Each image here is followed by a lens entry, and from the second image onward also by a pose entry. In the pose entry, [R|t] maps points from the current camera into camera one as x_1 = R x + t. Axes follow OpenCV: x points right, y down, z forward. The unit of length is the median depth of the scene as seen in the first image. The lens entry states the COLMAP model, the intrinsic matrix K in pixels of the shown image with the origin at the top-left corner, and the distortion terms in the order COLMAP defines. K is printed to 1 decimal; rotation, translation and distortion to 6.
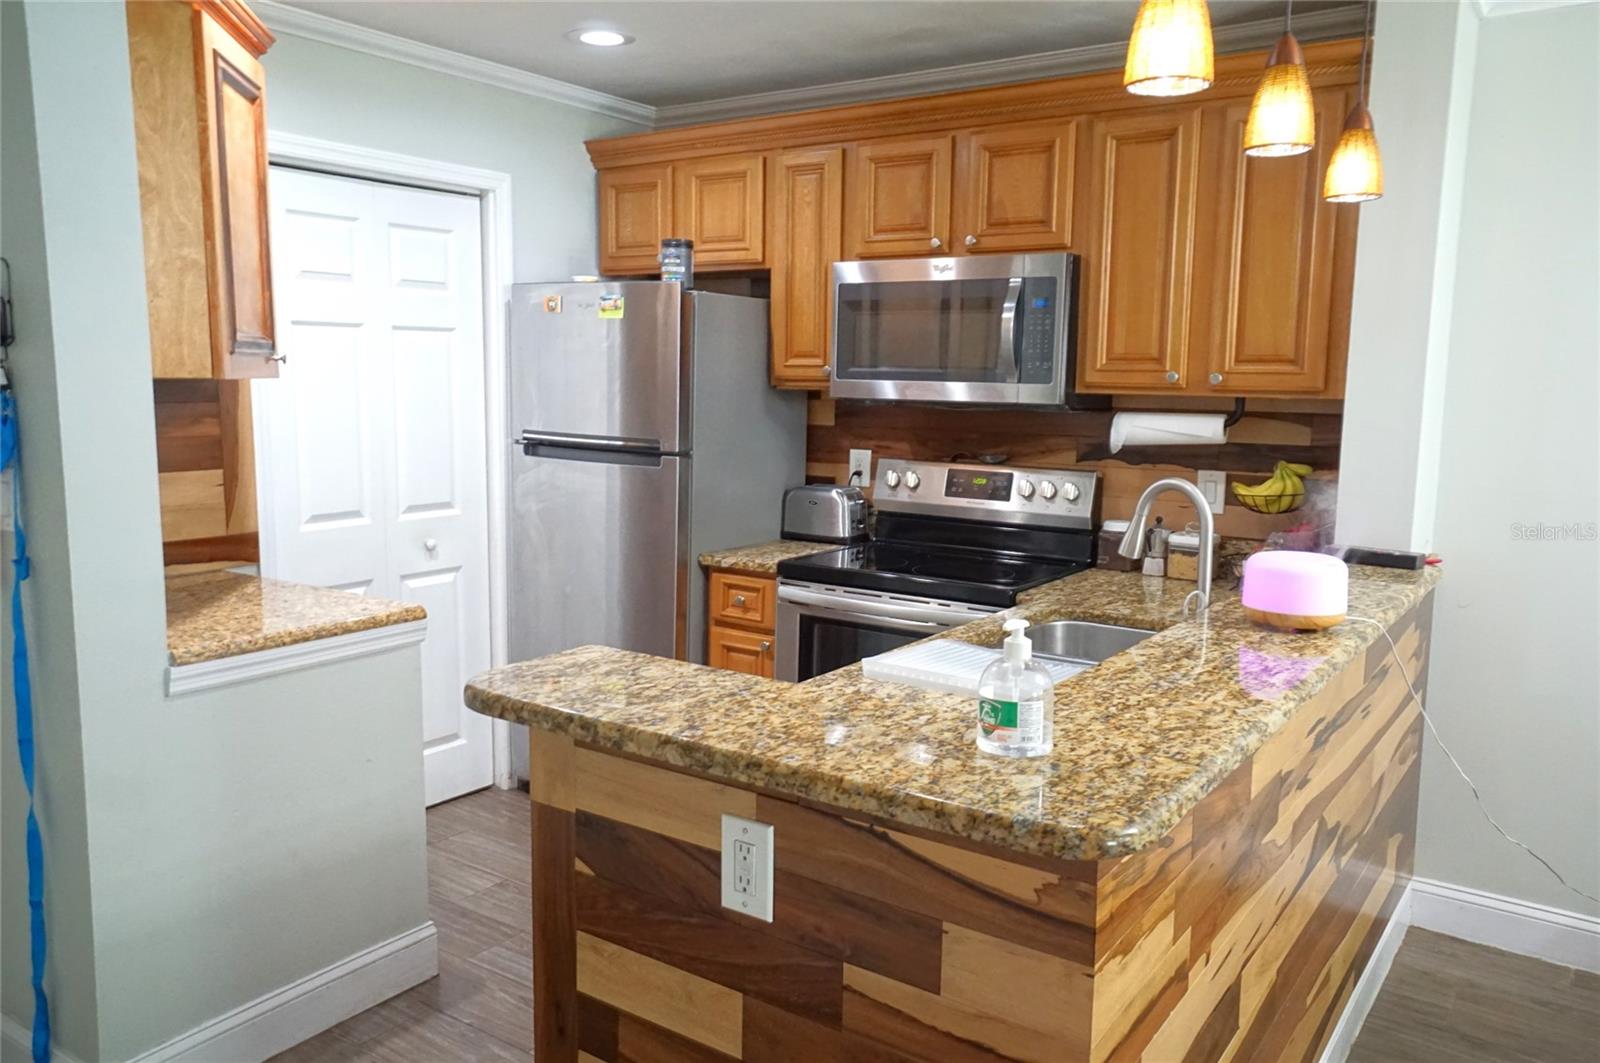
lens RADIAL K [[1200.6, 0, 800.0], [0, 1200.6, 531.5], [0, 0, 1]] dist [0.008793, 0.003415]
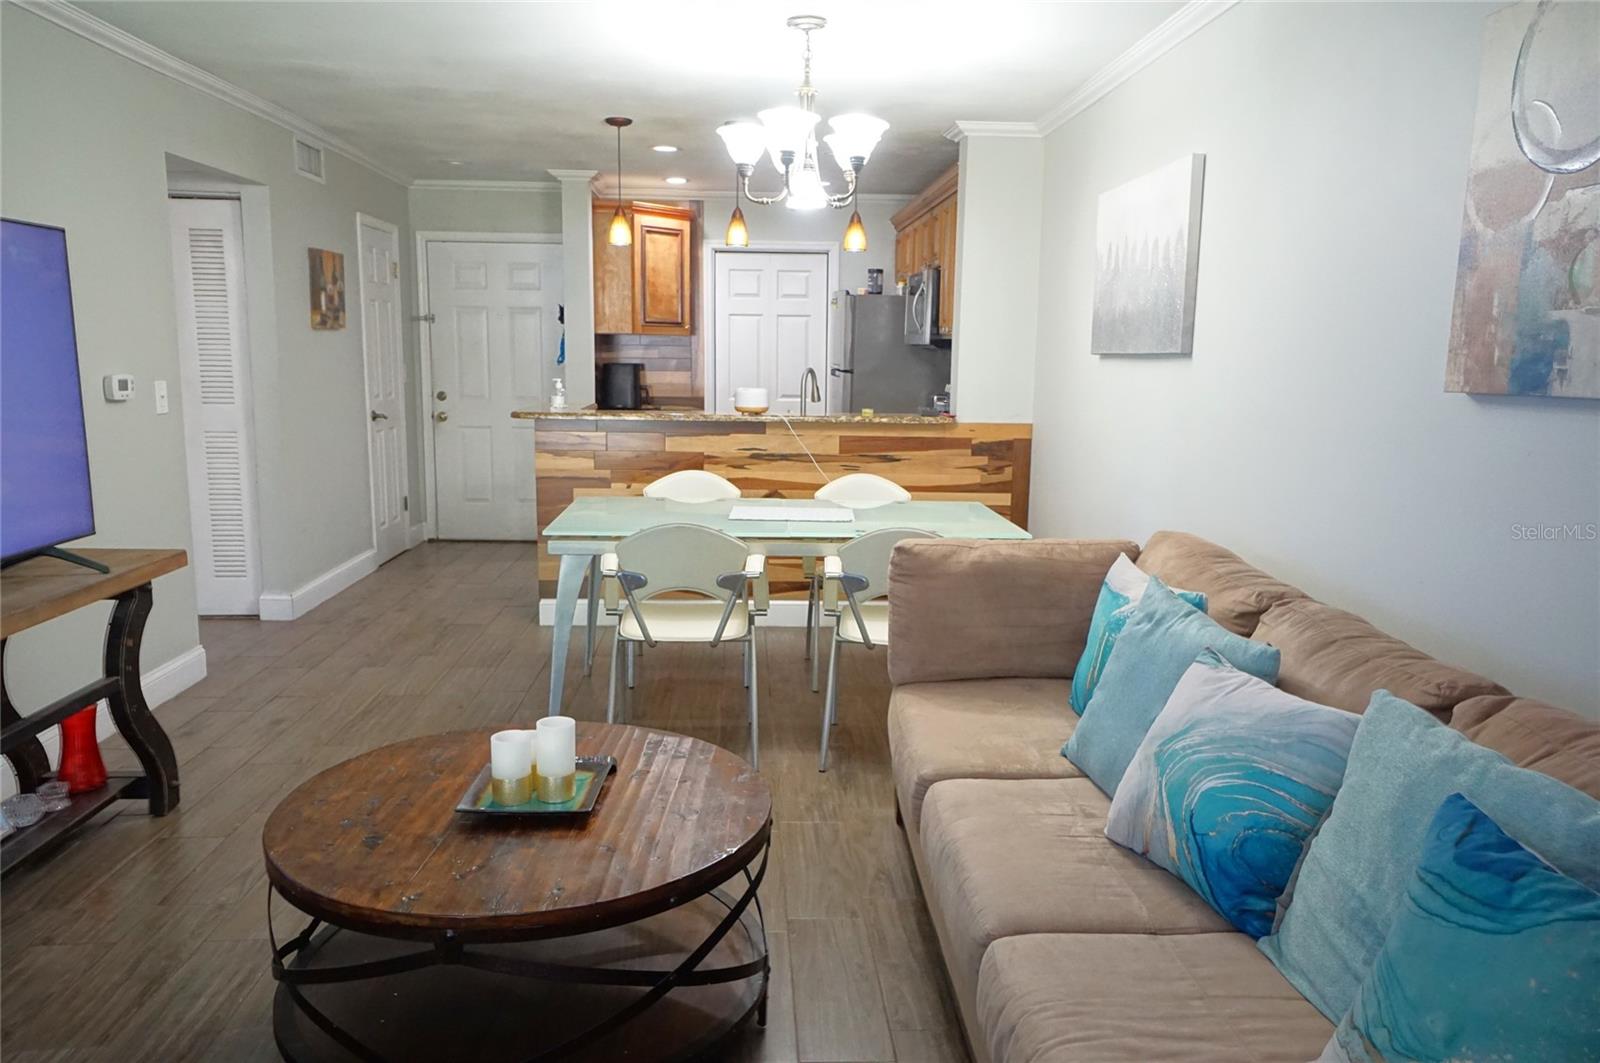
lens RADIAL K [[1200.6, 0, 800.0], [0, 1200.6, 531.5], [0, 0, 1]] dist [0.008793, 0.003415]
pose [[0.608806, 0.122139, -0.783861, 1.609556], [-0.114088, 0.991286, 0.065850, 0.086559], [0.785073, 0.049339, 0.617435, -0.370733]]
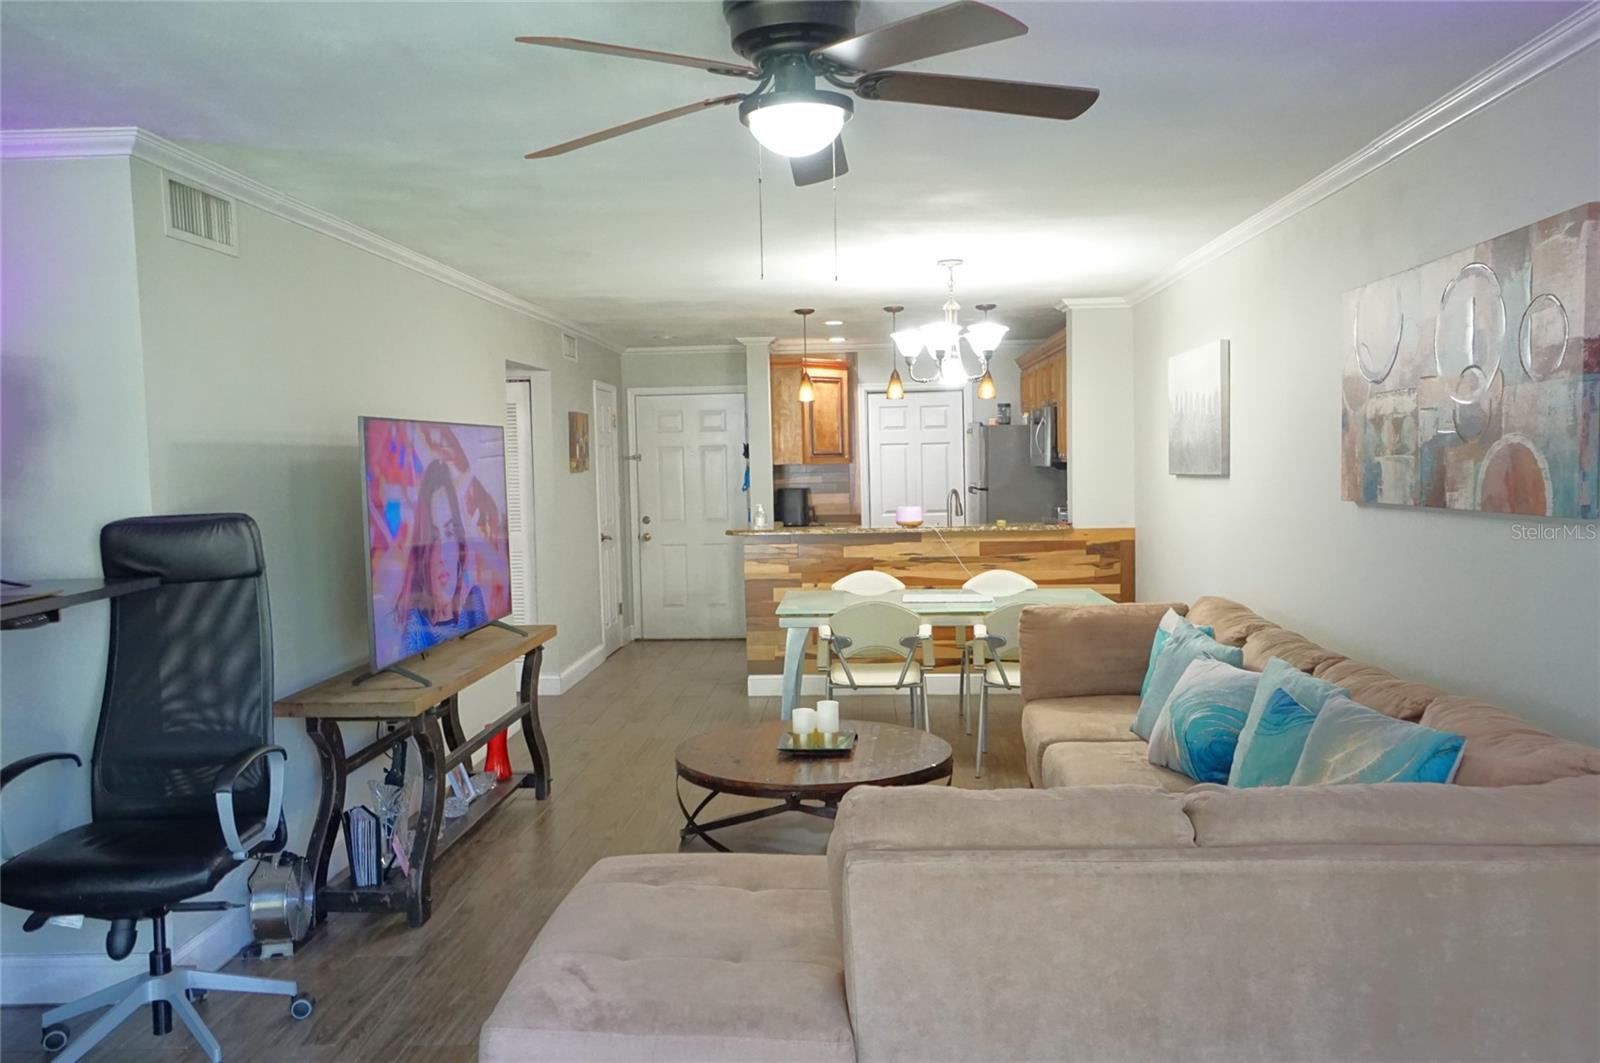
lens RADIAL K [[1200.6, 0, 800.0], [0, 1200.6, 531.5], [0, 0, 1]] dist [0.008793, 0.003415]
pose [[0.518718, 0.030409, -0.854404, 1.939261], [-0.087195, 0.996038, -0.017487, 0.103651], [0.850487, 0.083570, 0.519314, -0.653815]]
